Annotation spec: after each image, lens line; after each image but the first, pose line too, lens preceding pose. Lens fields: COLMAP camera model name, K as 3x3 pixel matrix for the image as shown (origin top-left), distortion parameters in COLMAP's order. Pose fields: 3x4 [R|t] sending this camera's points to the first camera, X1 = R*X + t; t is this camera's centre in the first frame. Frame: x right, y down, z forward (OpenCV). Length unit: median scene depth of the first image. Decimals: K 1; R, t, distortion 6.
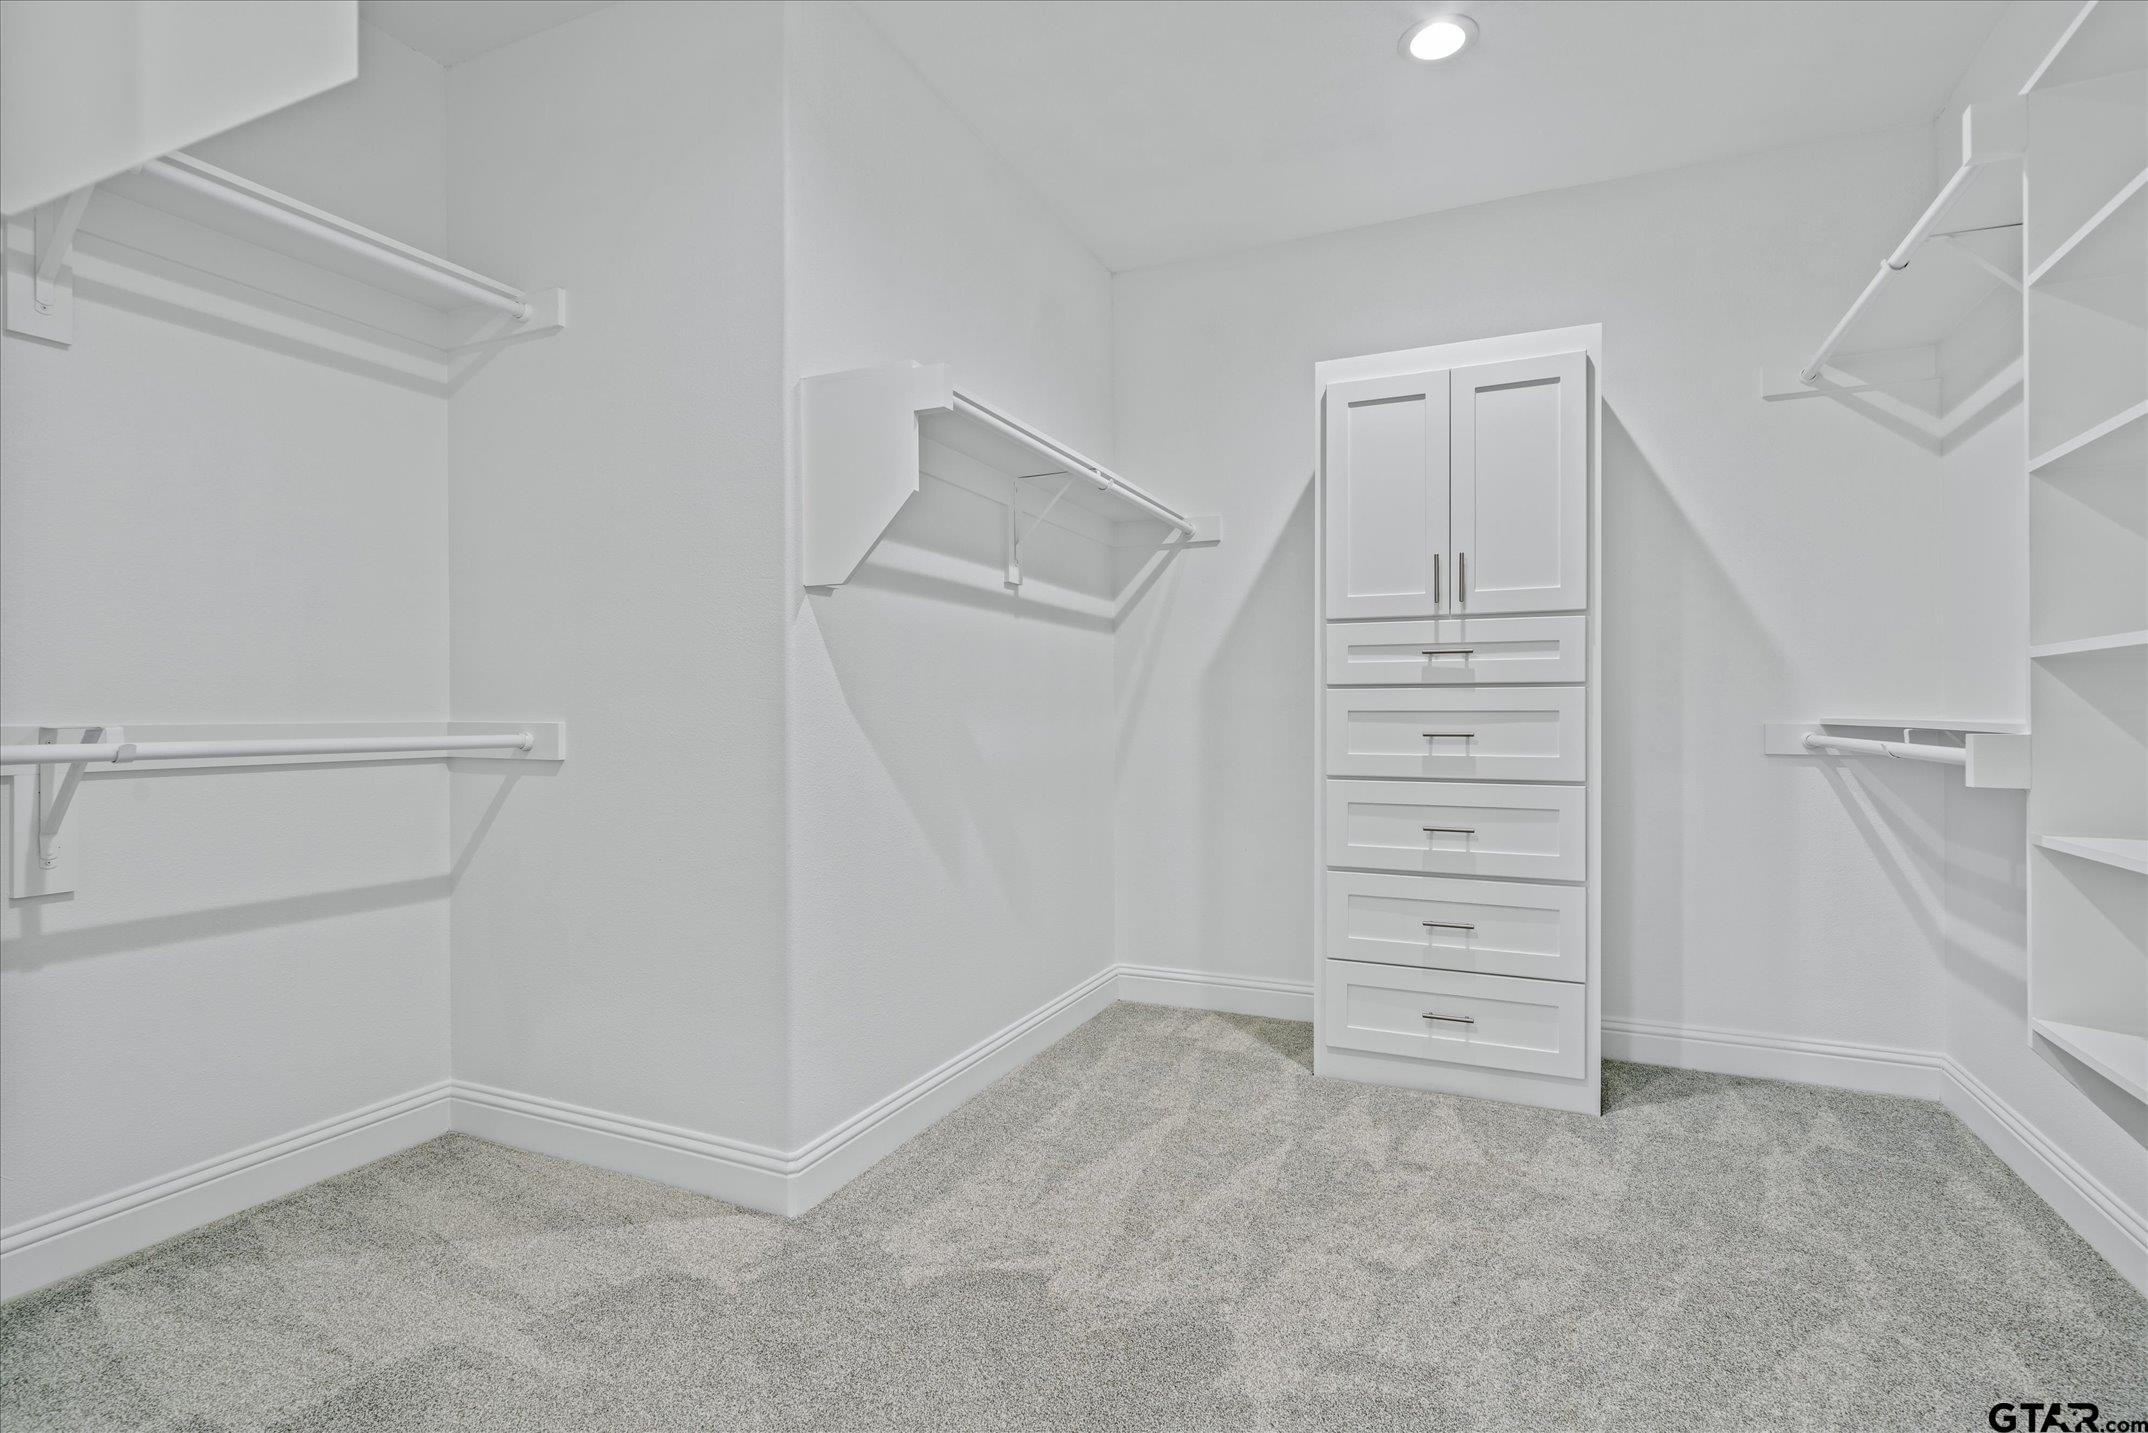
lens RADIAL K [[1025.8, 0, 1092.5], [0, 1025.8, 717.8], [0, 0, 1]] dist [-0.000465, 0.000271]
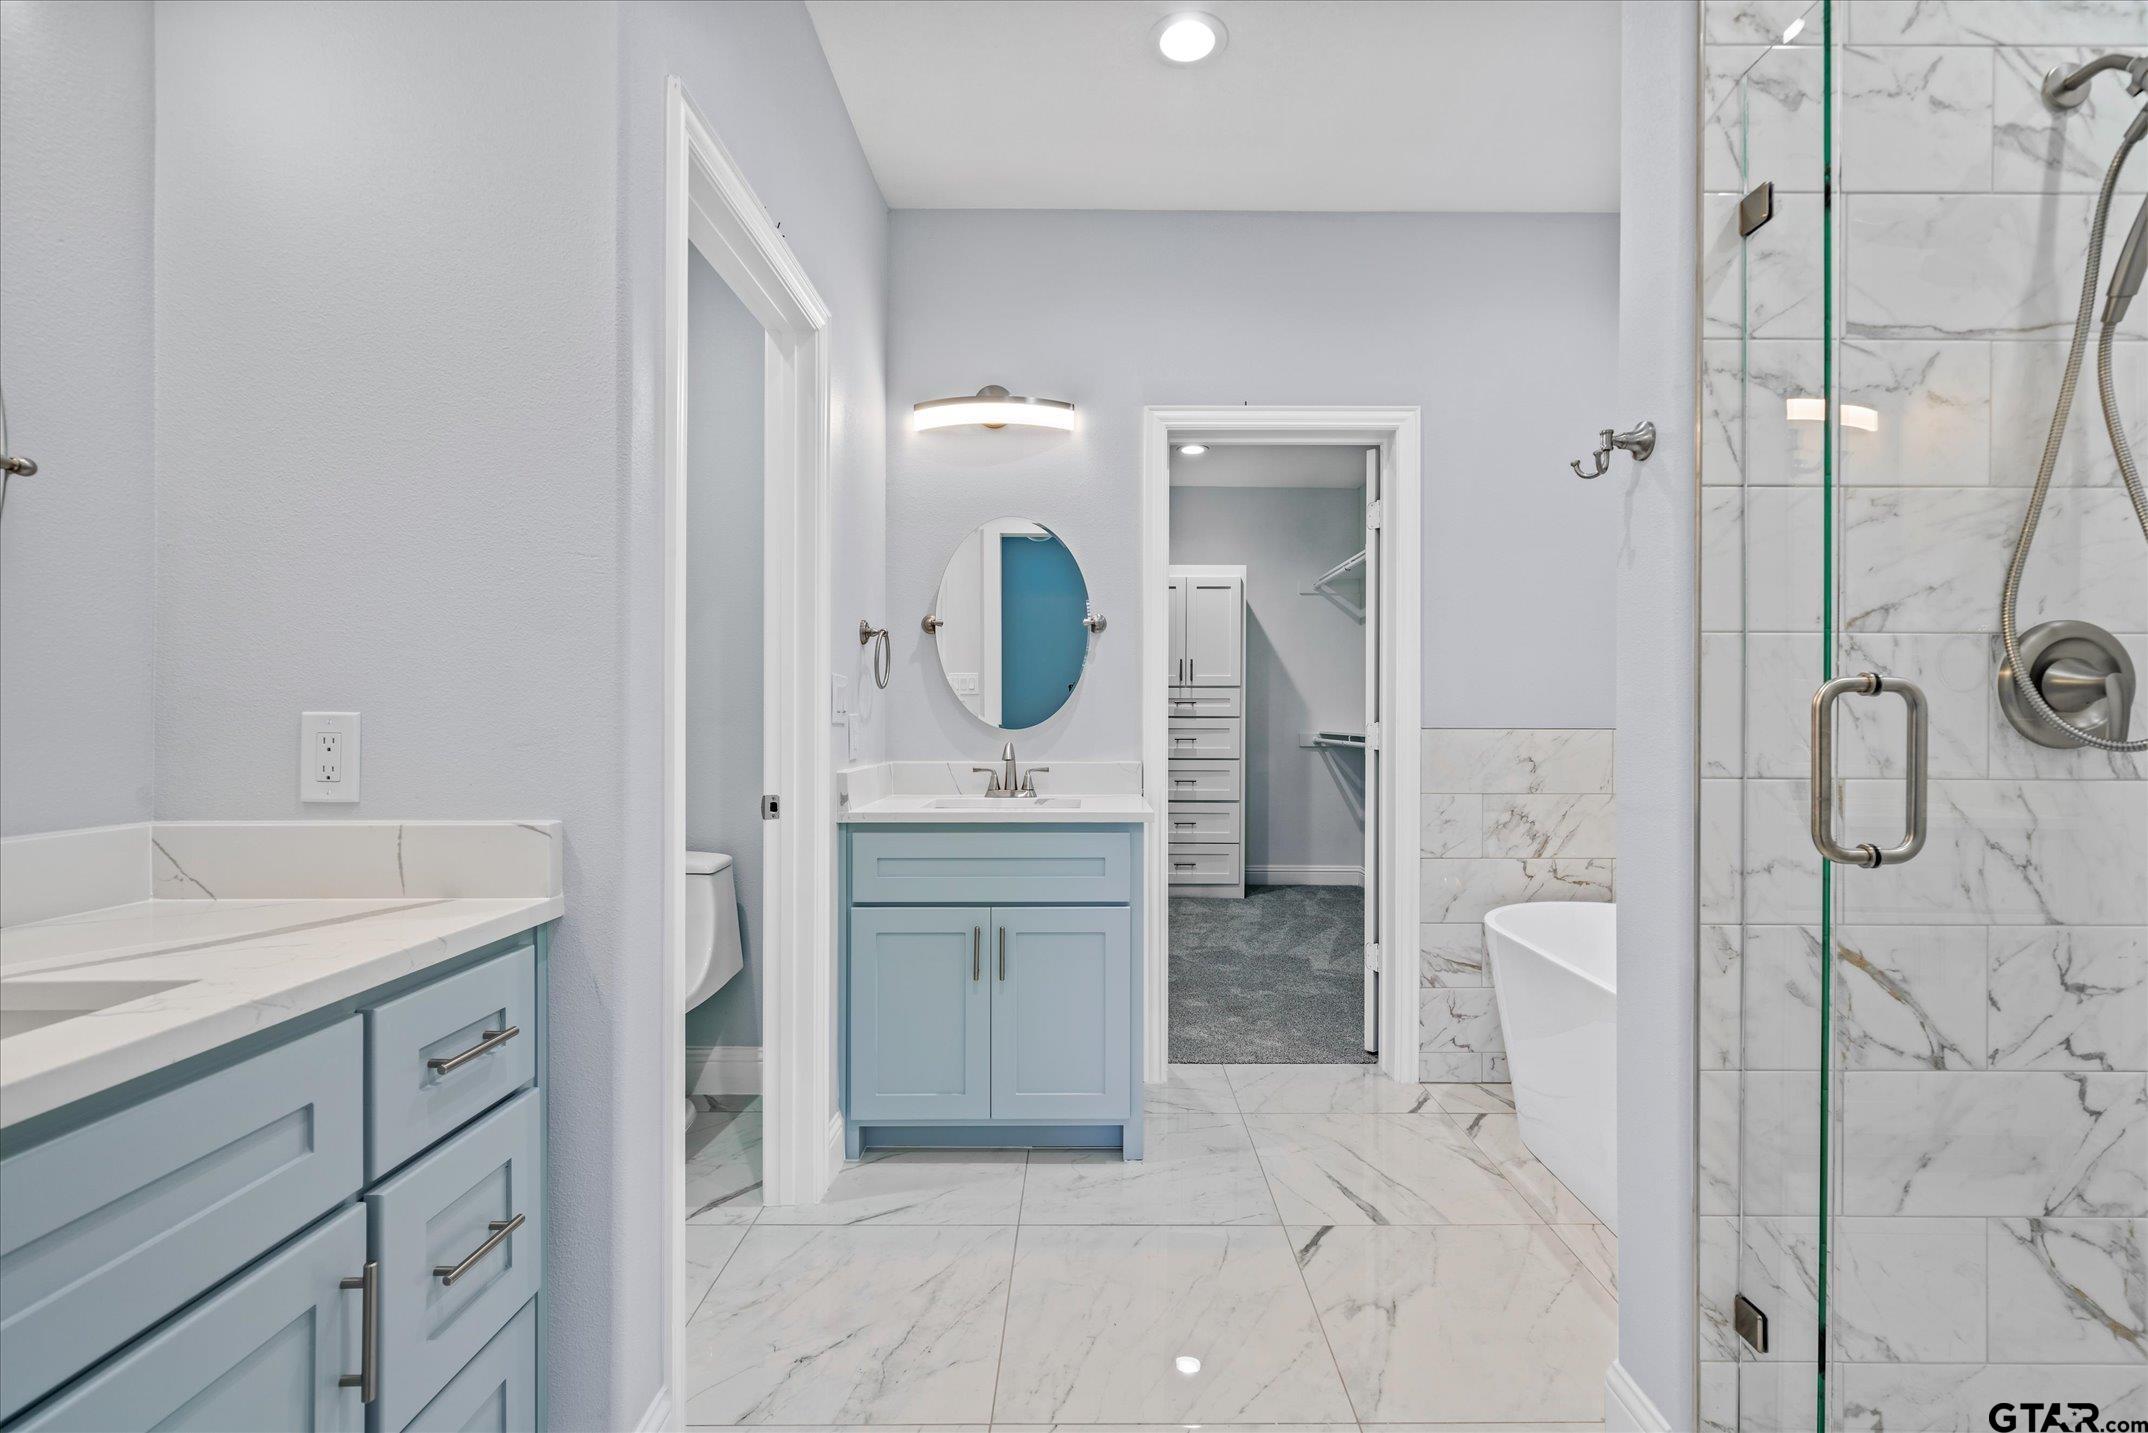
lens RADIAL K [[1025.8, 0, 1082.9], [0, 1025.8, 716.1], [0, 0, 1]] dist [-0.000465, 0.000271]
pose [[0.914031, 0.004351, 0.405622, -0.788486], [-0.004106, 0.999990, -0.001474, -0.029959], [-0.405624, -0.000318, 0.914040, -0.990169]]
